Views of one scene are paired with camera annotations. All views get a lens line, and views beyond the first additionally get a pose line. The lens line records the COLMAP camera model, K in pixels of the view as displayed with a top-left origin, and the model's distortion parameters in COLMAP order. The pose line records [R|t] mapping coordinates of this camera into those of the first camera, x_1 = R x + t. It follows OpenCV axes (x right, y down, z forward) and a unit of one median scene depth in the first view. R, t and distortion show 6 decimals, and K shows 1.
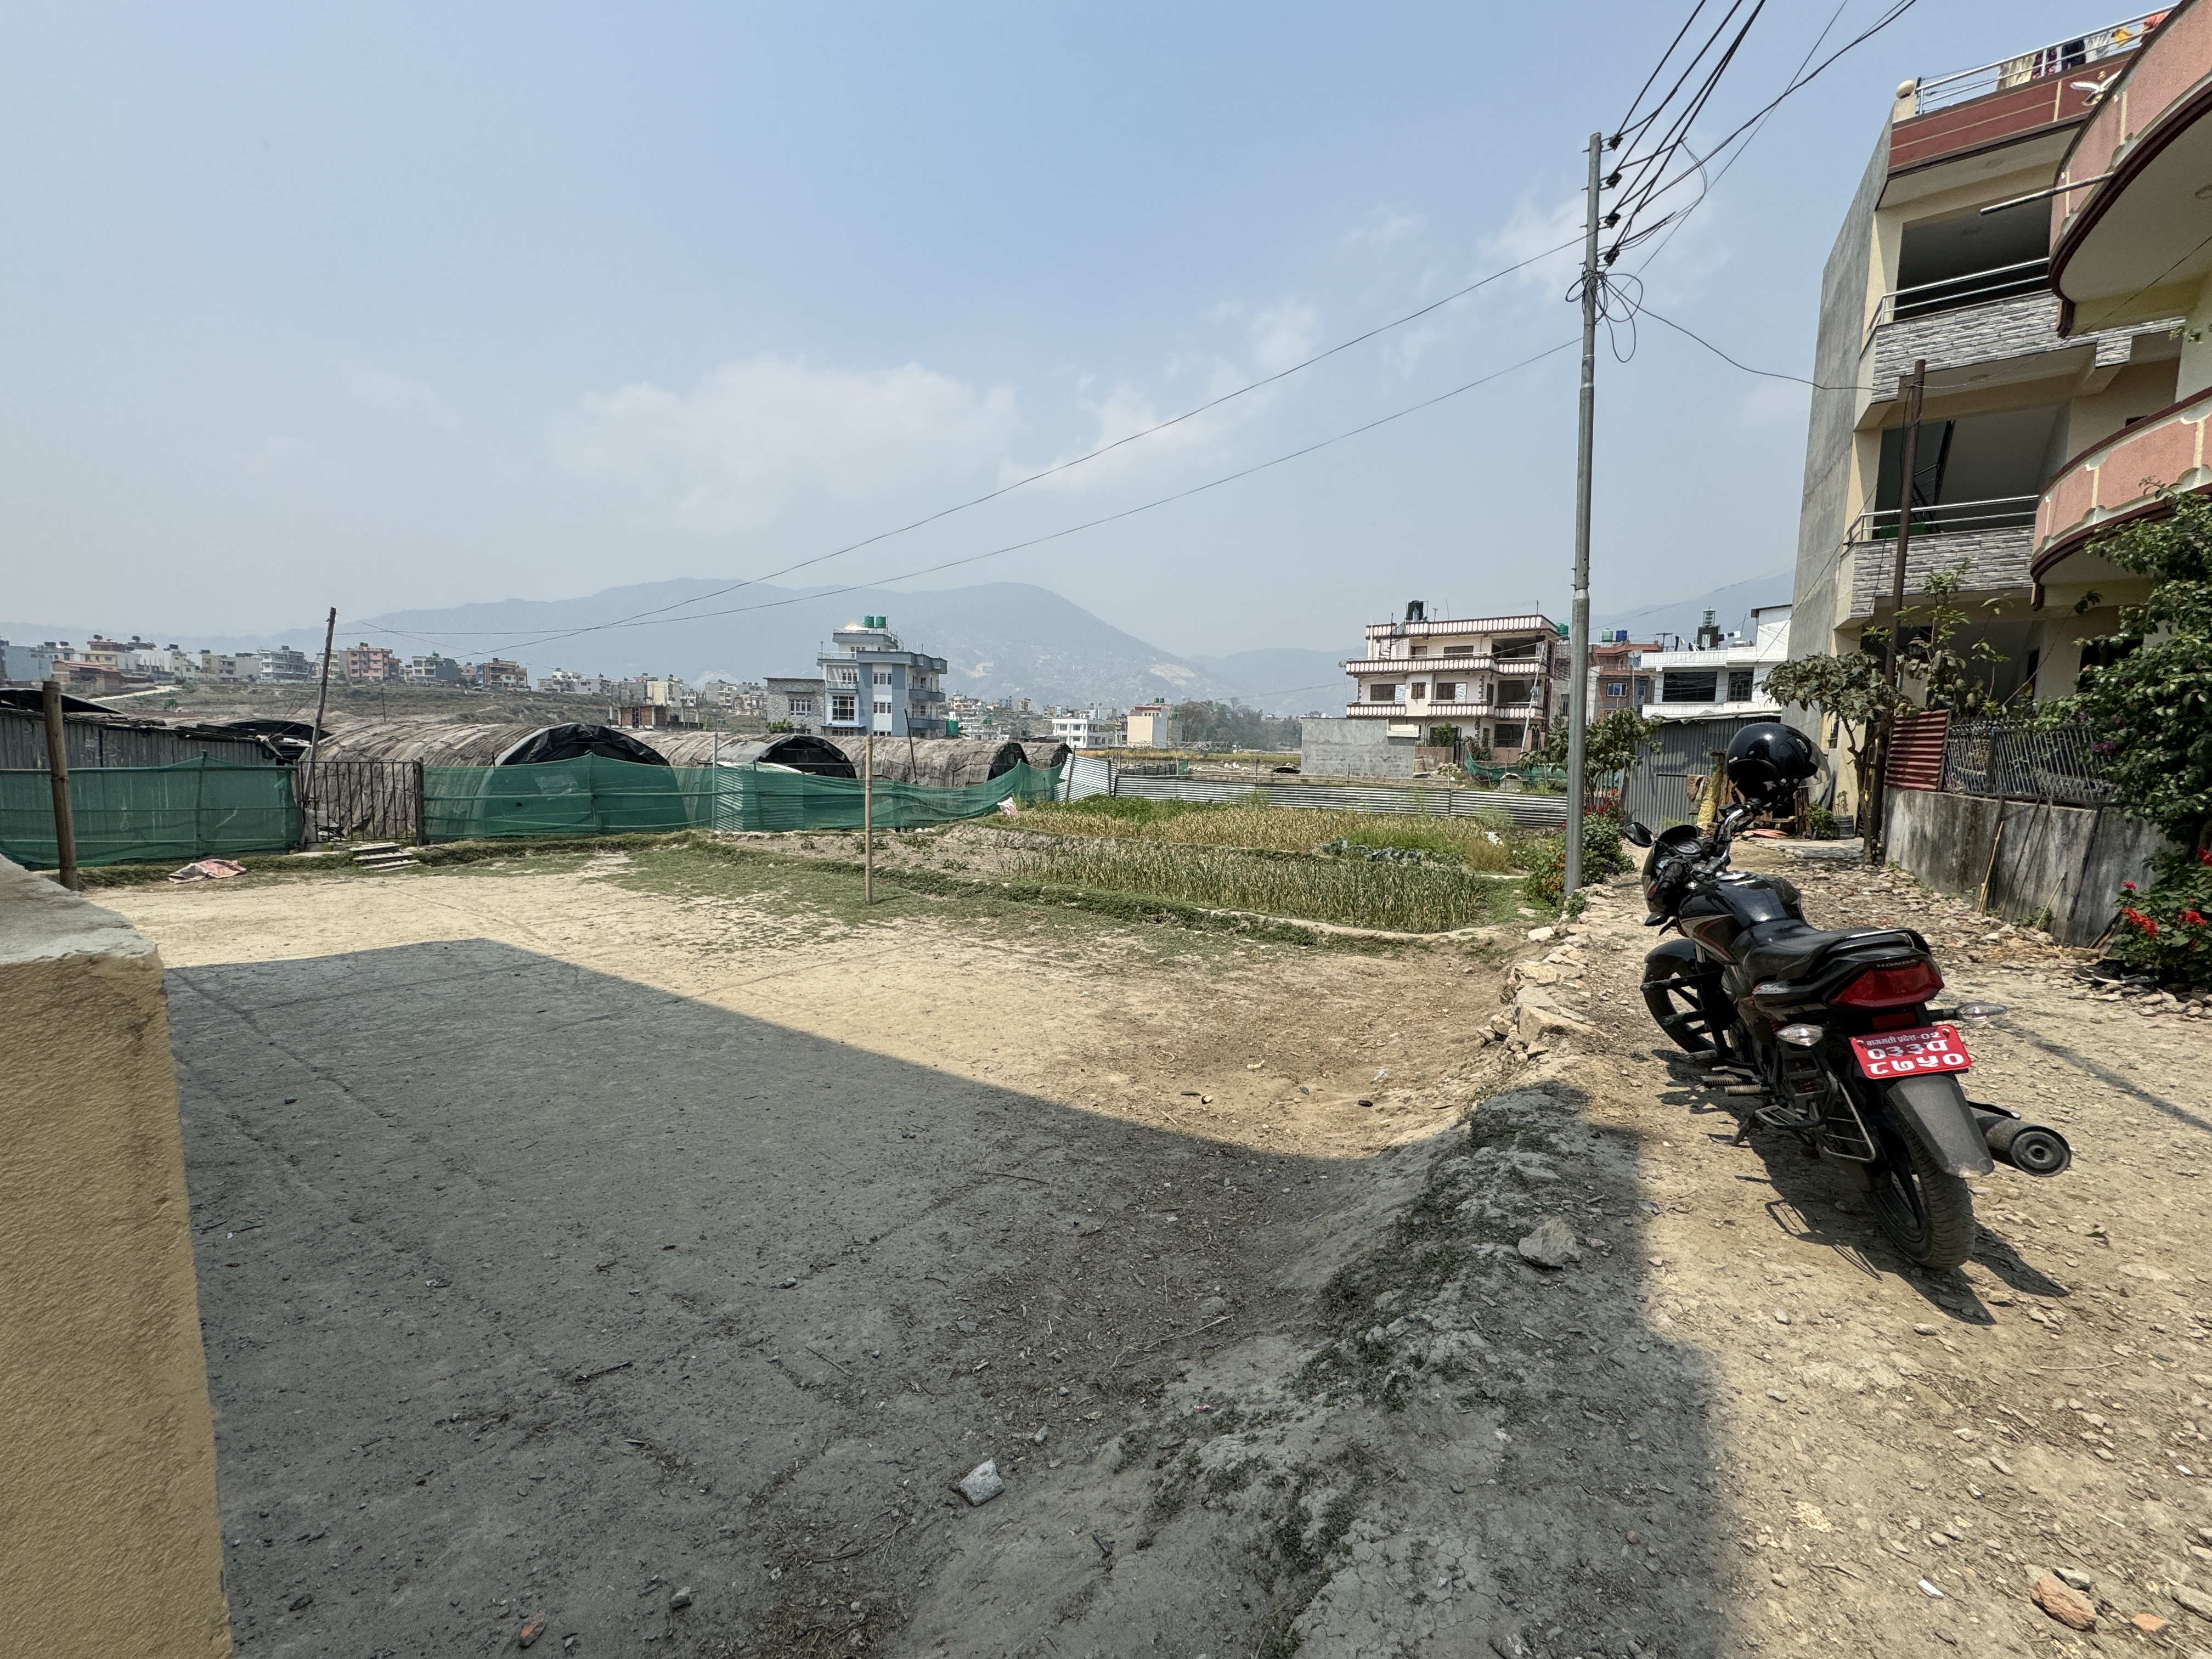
lens RADIAL K [[883.9, 0, 1102.8], [0, 883.9, 822.1], [0, 0, 1]] dist [-0.000135, 0.000246]
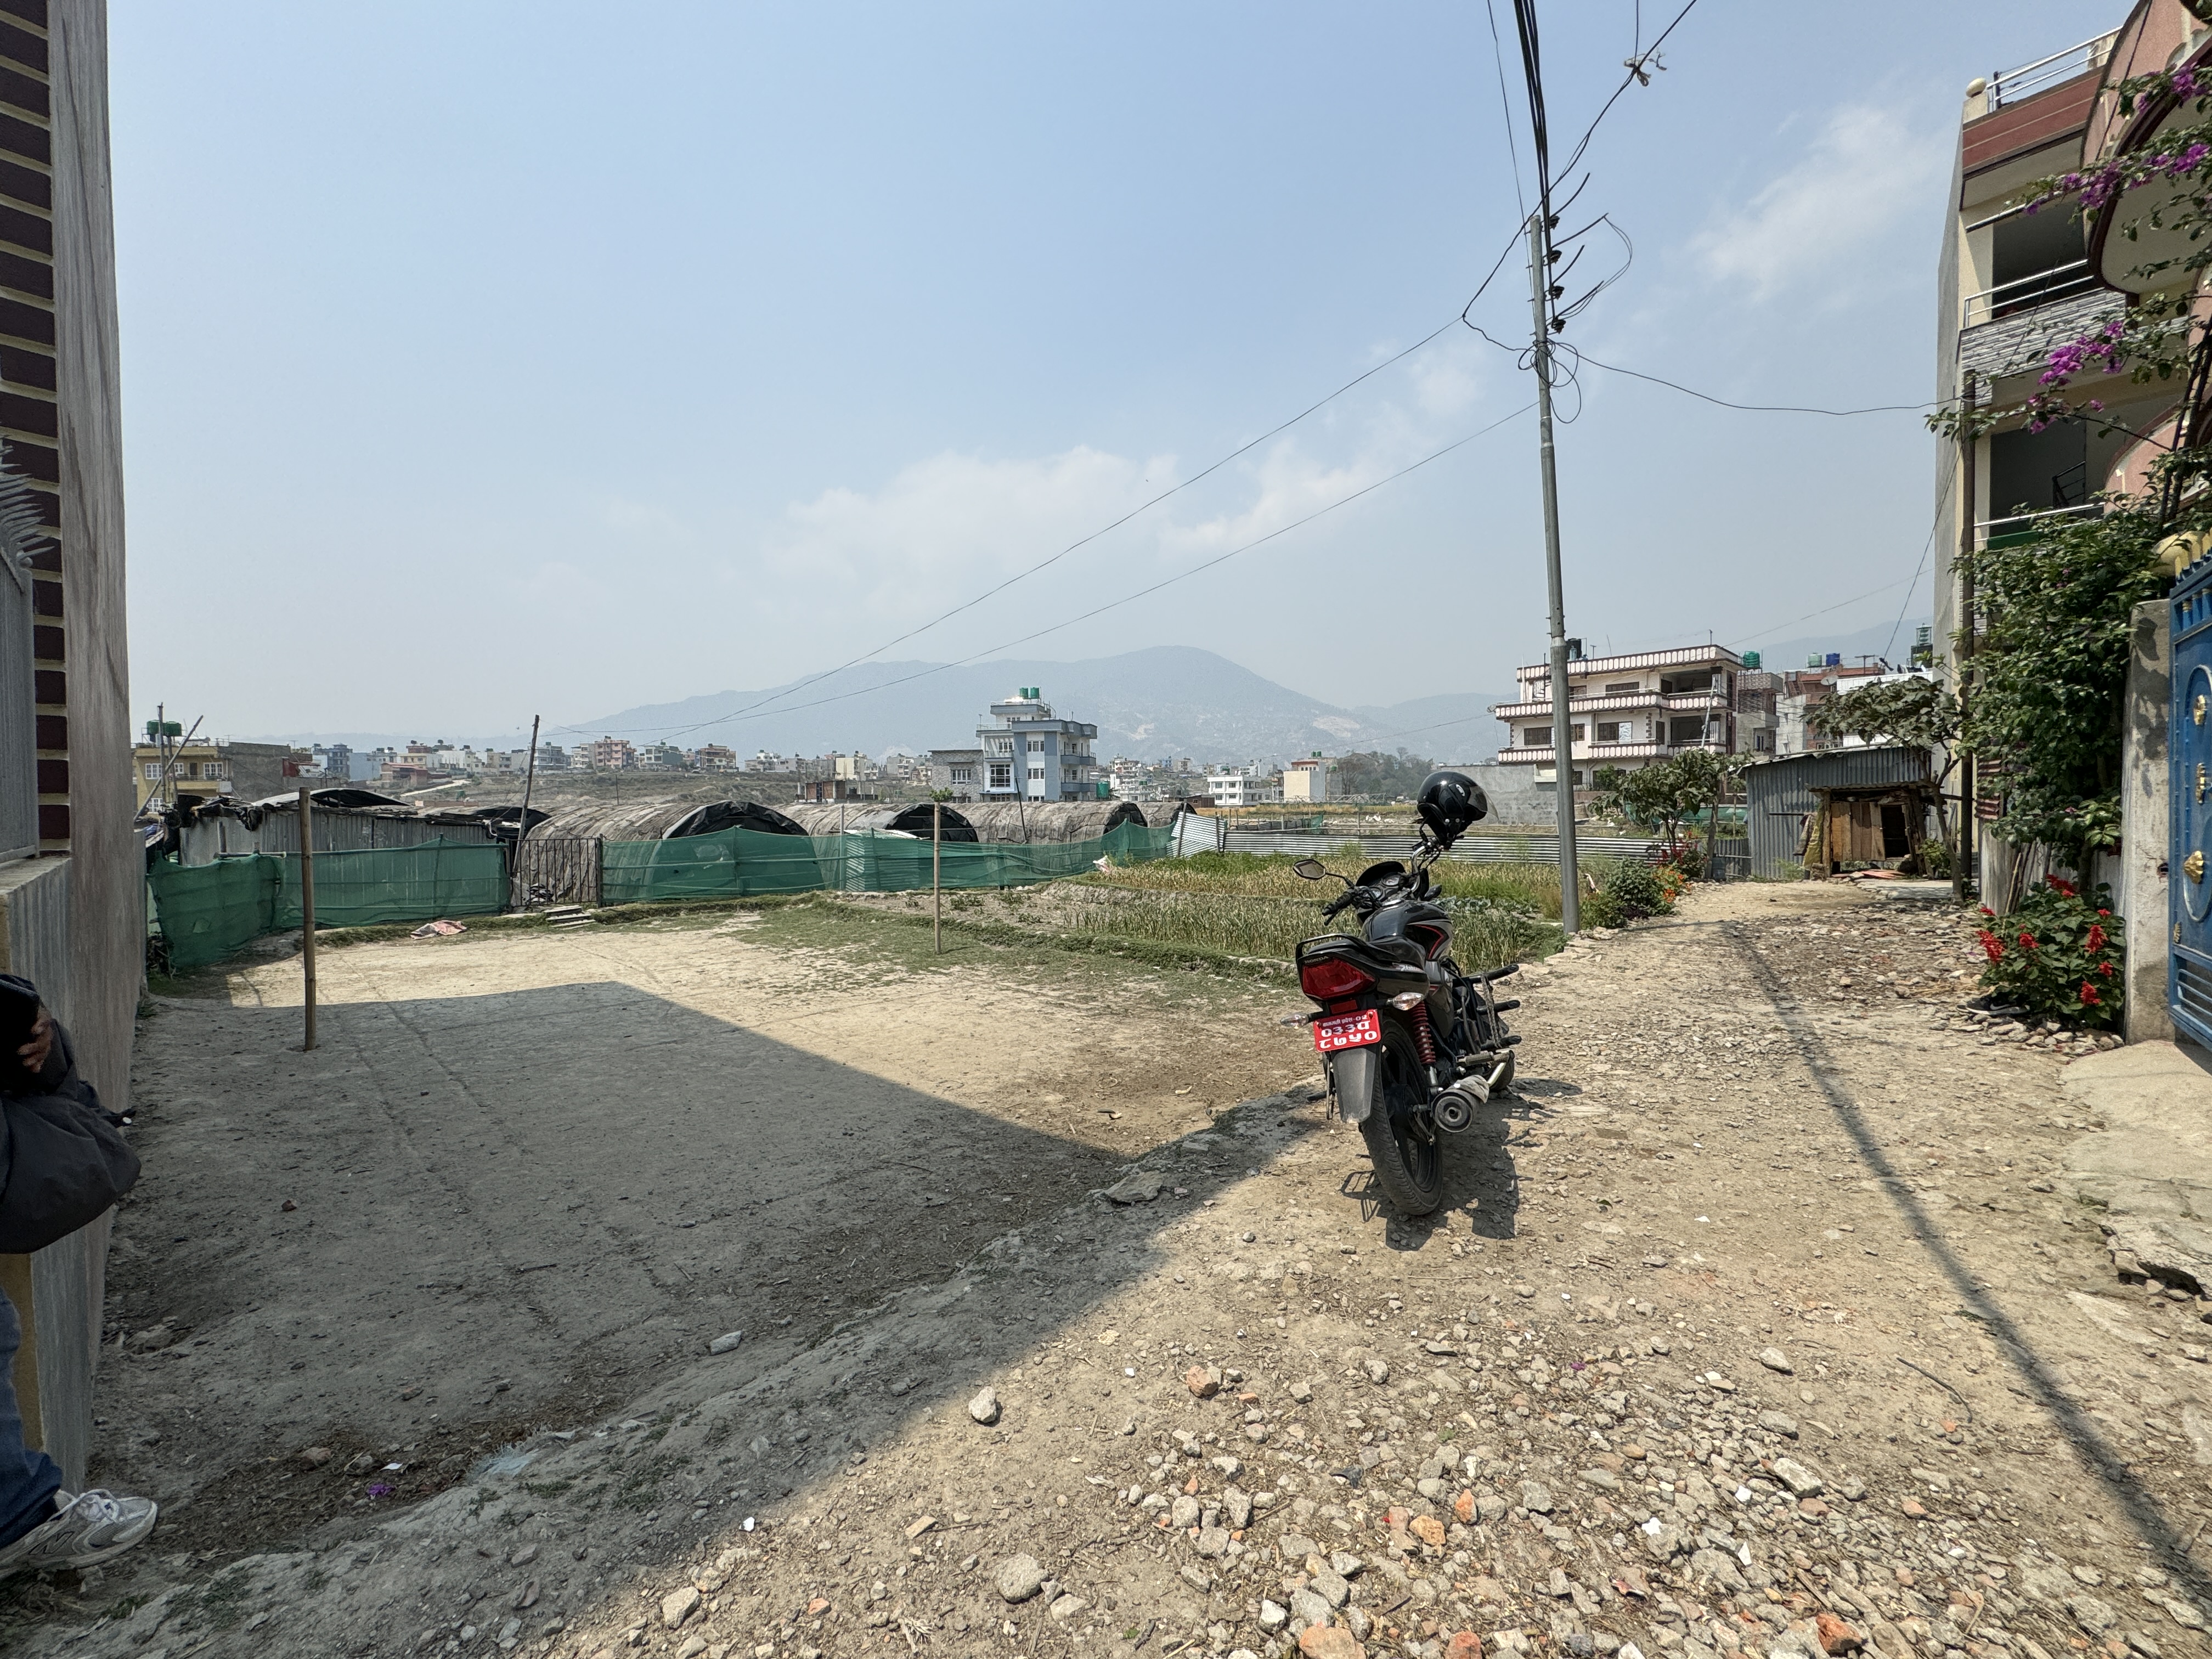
lens RADIAL K [[883.9, 0, 1102.8], [0, 883.9, 822.1], [0, 0, 1]] dist [-0.000135, 0.000246]
pose [[0.982350, -0.031292, -0.184417, 0.118754], [0.018936, 0.997479, -0.068387, 0.005736], [0.186093, 0.063688, 0.980466, -0.050062]]
